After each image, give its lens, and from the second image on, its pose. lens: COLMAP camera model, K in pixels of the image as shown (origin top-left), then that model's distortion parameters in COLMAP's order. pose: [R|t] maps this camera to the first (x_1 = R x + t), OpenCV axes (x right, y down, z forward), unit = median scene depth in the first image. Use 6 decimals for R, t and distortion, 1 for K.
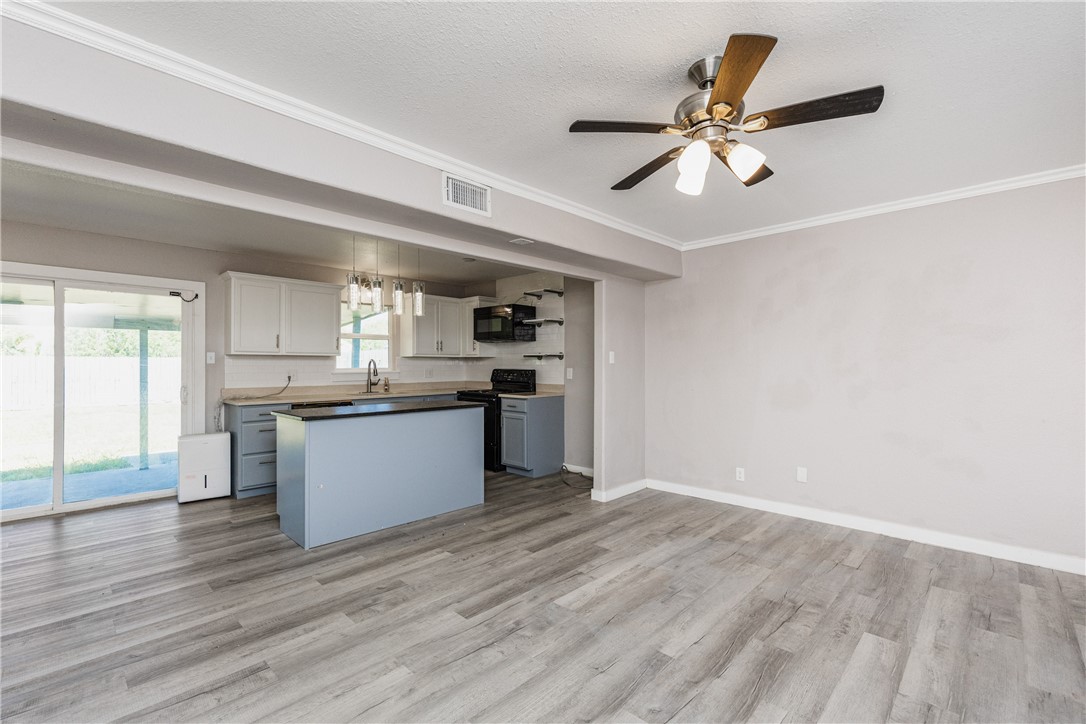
lens RADIAL K [[473.6, 0, 548.3], [0, 473.6, 362.3], [0, 0, 1]] dist [0.000537, -0.000681]
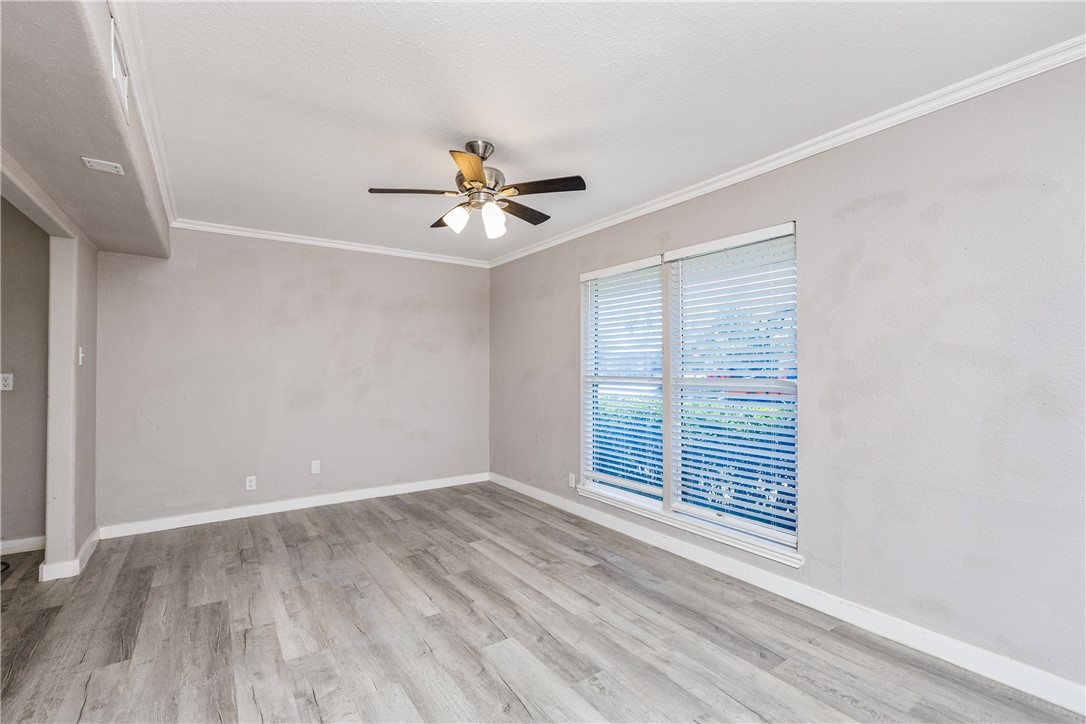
lens RADIAL K [[473.6, 0, 538.0], [0, 473.6, 361.0], [0, 0, 1]] dist [0.000537, -0.000681]
pose [[0.205637, 0.018516, 0.978453, -0.409308], [-0.007310, 0.999822, -0.017384, 0.004883], [-0.978601, -0.003578, 0.205736, 0.244906]]
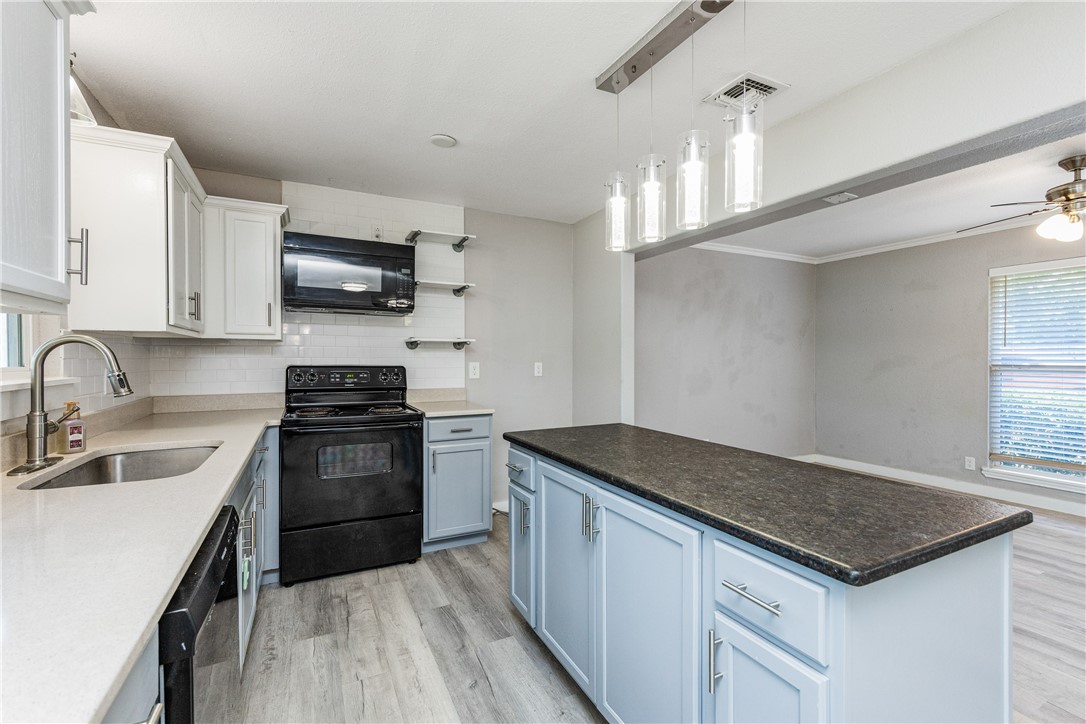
lens RADIAL K [[473.6, 0, 539.5], [0, 473.6, 360.2], [0, 0, 1]] dist [0.000537, -0.000681]
pose [[0.337403, -0.006201, 0.941340, -0.742349], [-0.008150, 0.999922, 0.009508, 0.003155], [-0.941325, -0.010880, 0.337326, 0.924923]]
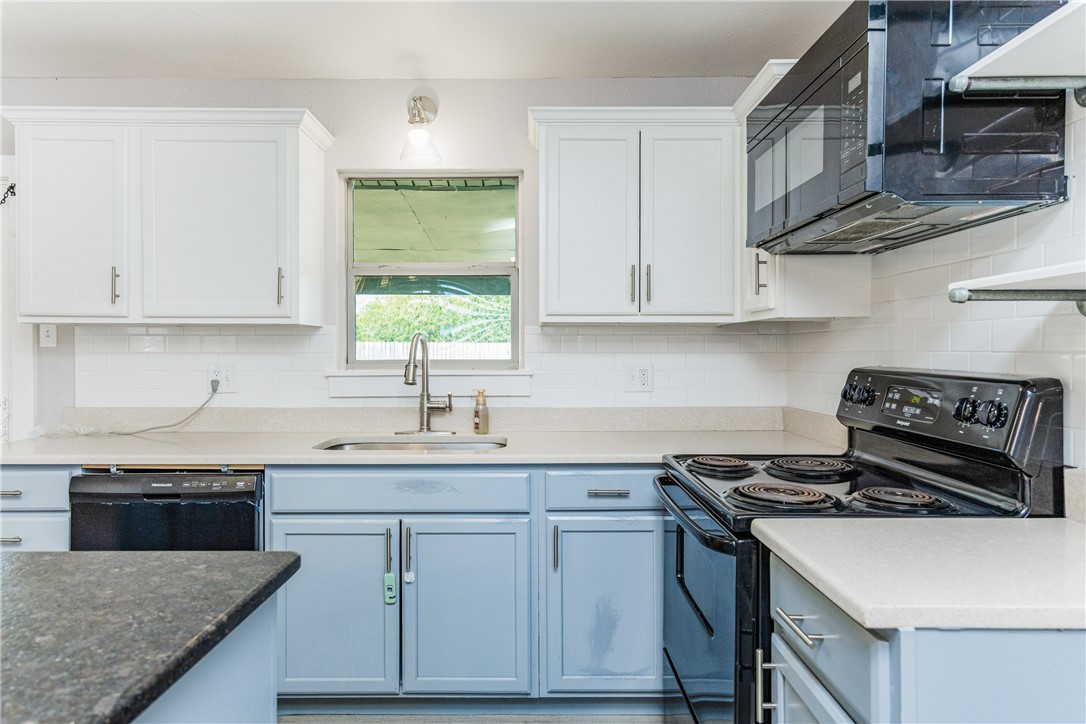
lens RADIAL K [[656.9, 0, 530.3], [0, 656.9, 353.9], [0, 0, 1]] dist [0.001277, 0.004837]
pose [[0.693177, 0.000609, -0.720767, 0.013735], [0.002267, 0.999993, 0.003025, 0.009057], [0.720764, -0.003731, 0.693171, 1.022064]]
